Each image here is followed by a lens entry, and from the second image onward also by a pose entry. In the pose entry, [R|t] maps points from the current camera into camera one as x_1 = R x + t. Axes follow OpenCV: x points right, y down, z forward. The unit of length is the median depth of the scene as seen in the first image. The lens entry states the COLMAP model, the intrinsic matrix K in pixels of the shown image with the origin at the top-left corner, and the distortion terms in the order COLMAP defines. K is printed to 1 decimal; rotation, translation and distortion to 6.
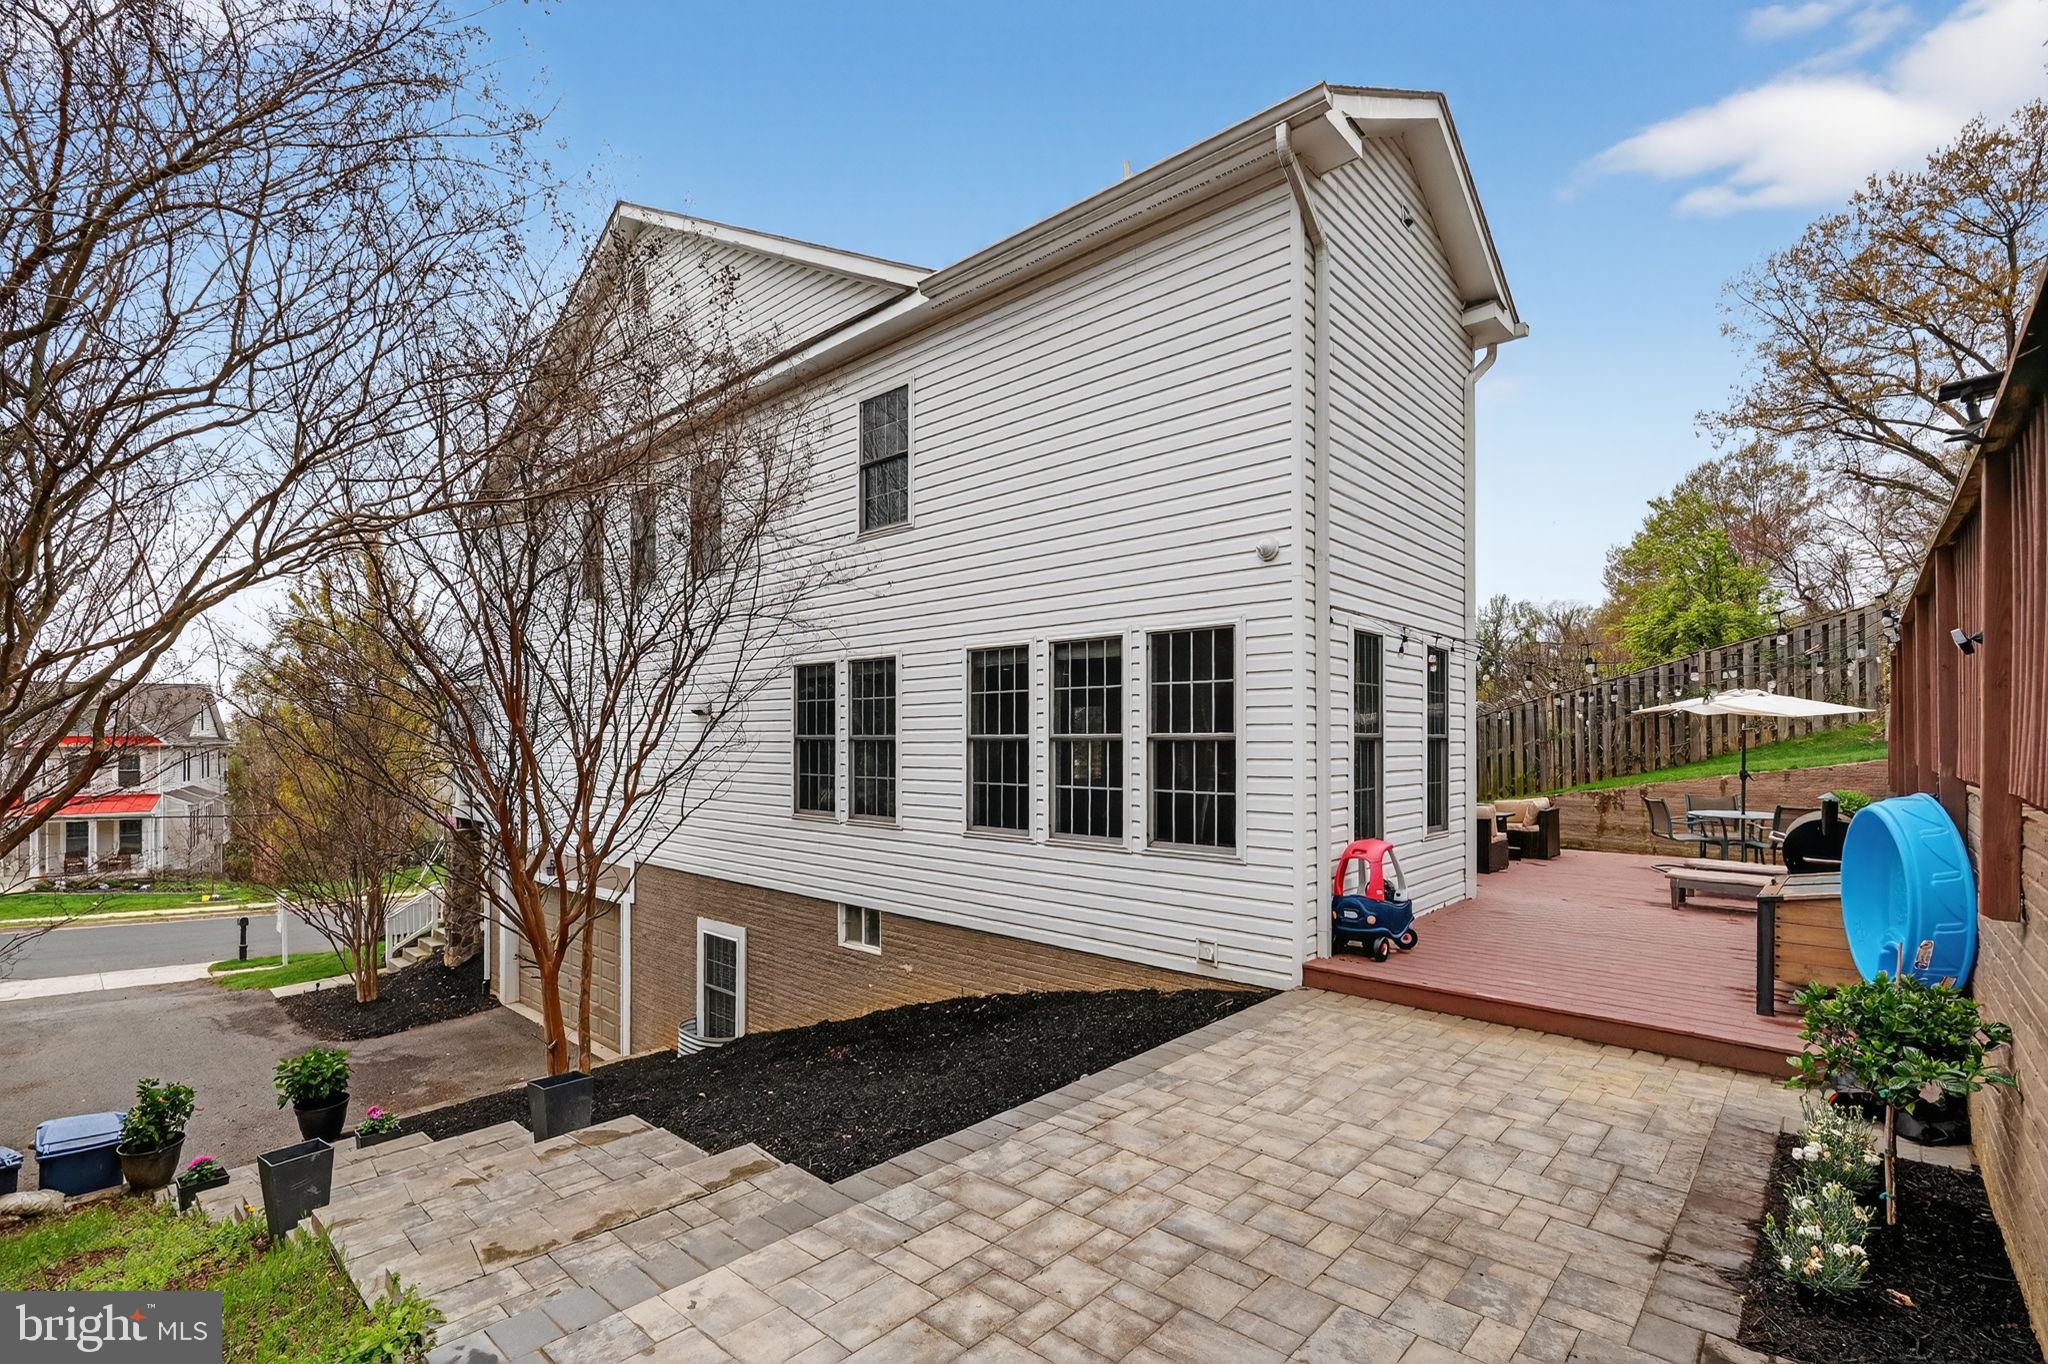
lens RADIAL K [[910.5, 0, 1017.4], [0, 910.5, 737.8], [0, 0, 1]] dist [-0.008249, 0.000294]
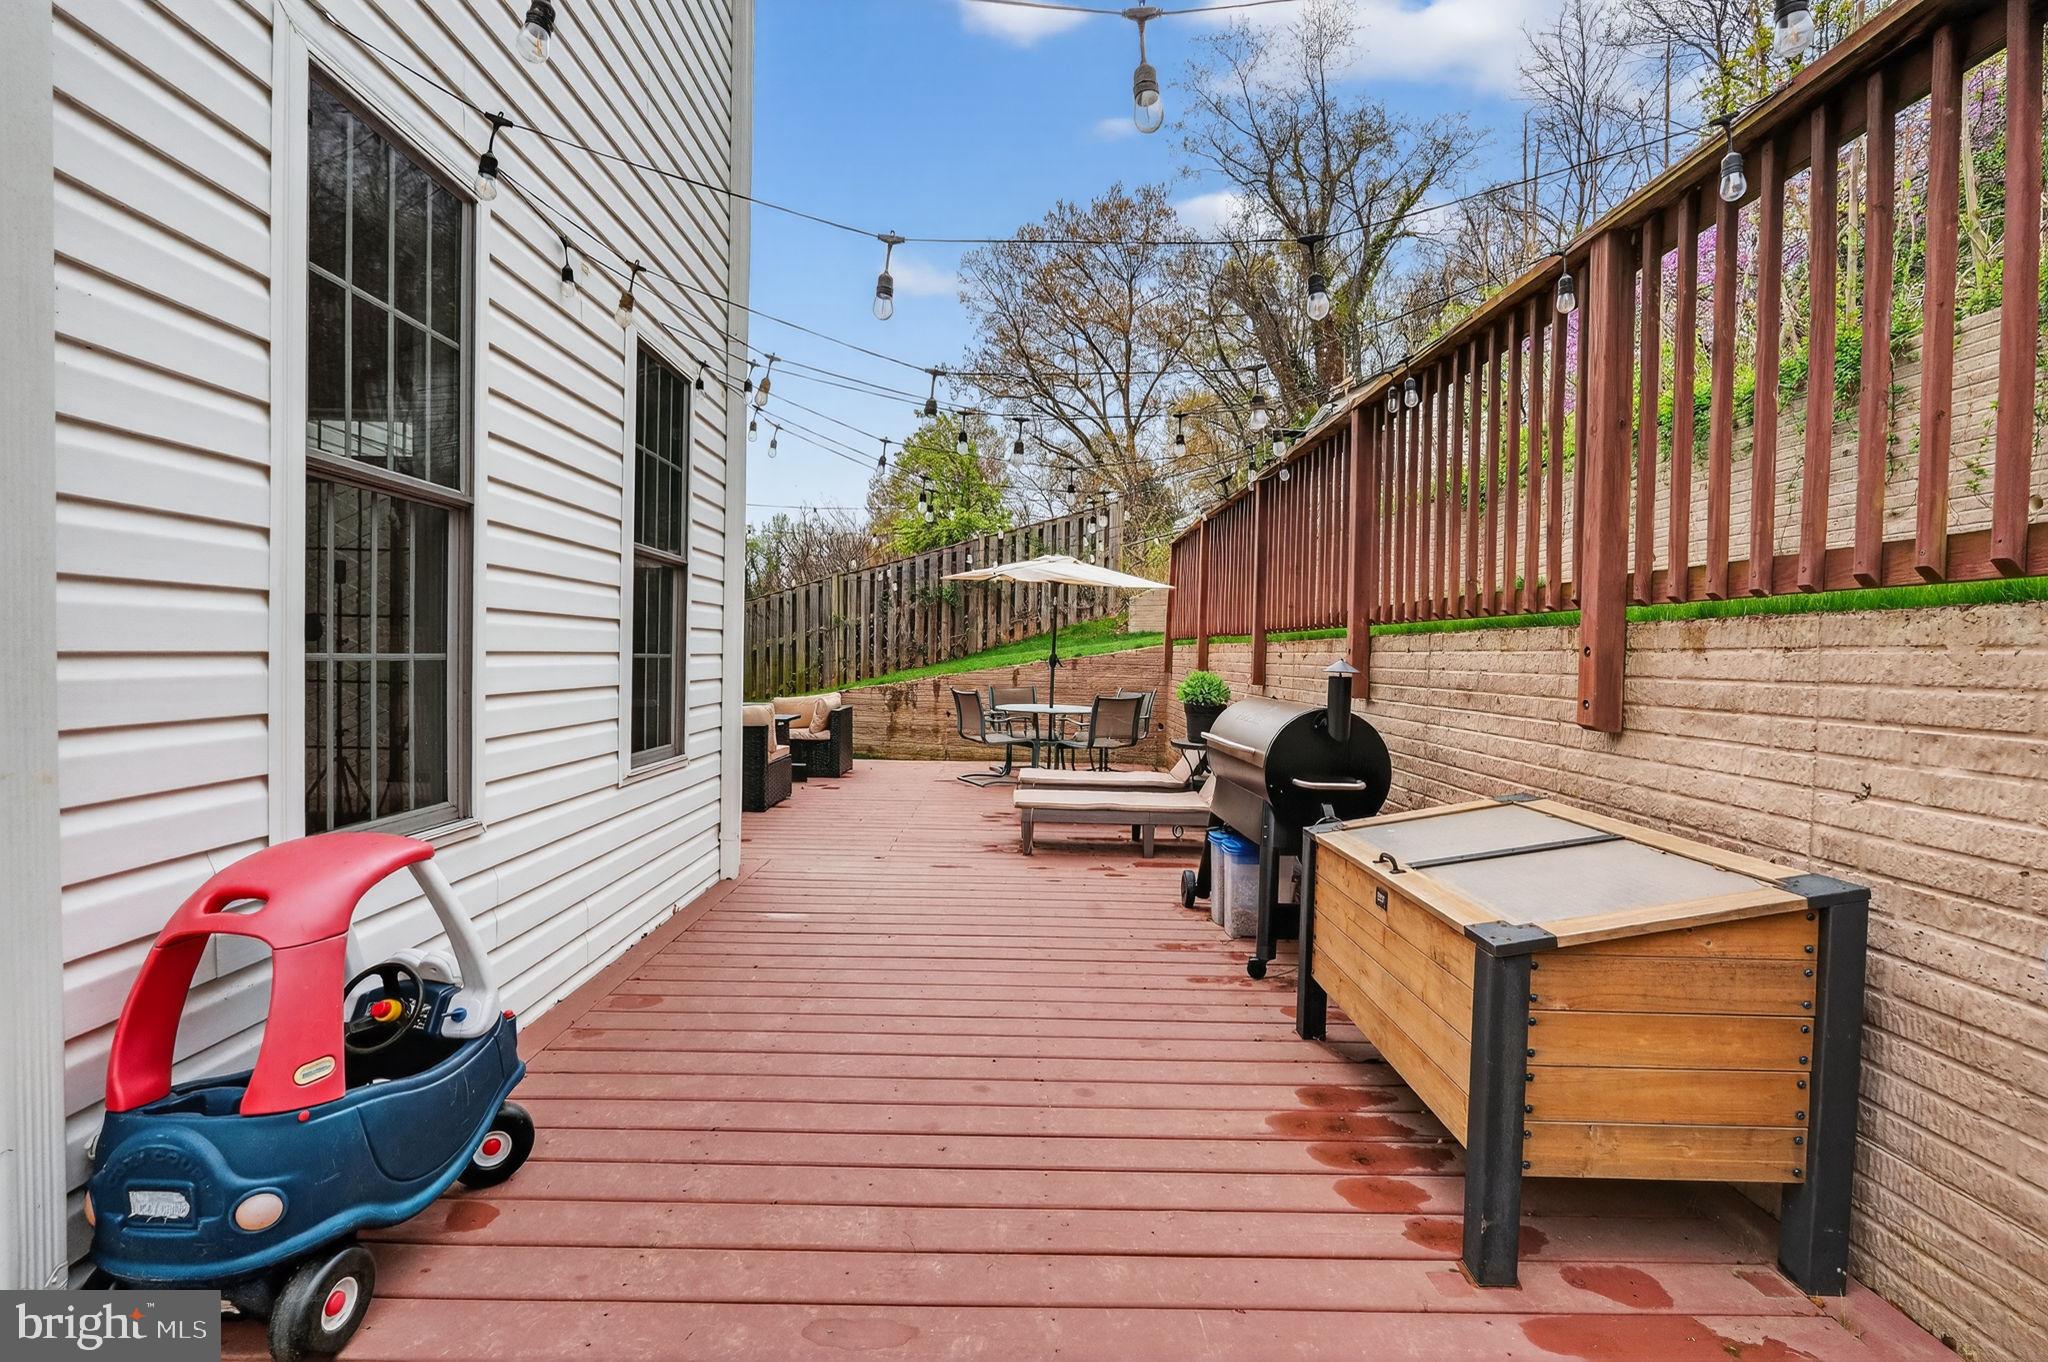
lens RADIAL K [[910.5, 0, 1026.4], [0, 910.5, 674.1], [0, 0, 1]] dist [-0.008249, 0.000294]
pose [[0.729192, -0.001576, 0.684307, 0.151303], [-0.021473, 0.999452, 0.025183, 0.023199], [-0.683972, -0.033058, 0.728759, 0.287247]]
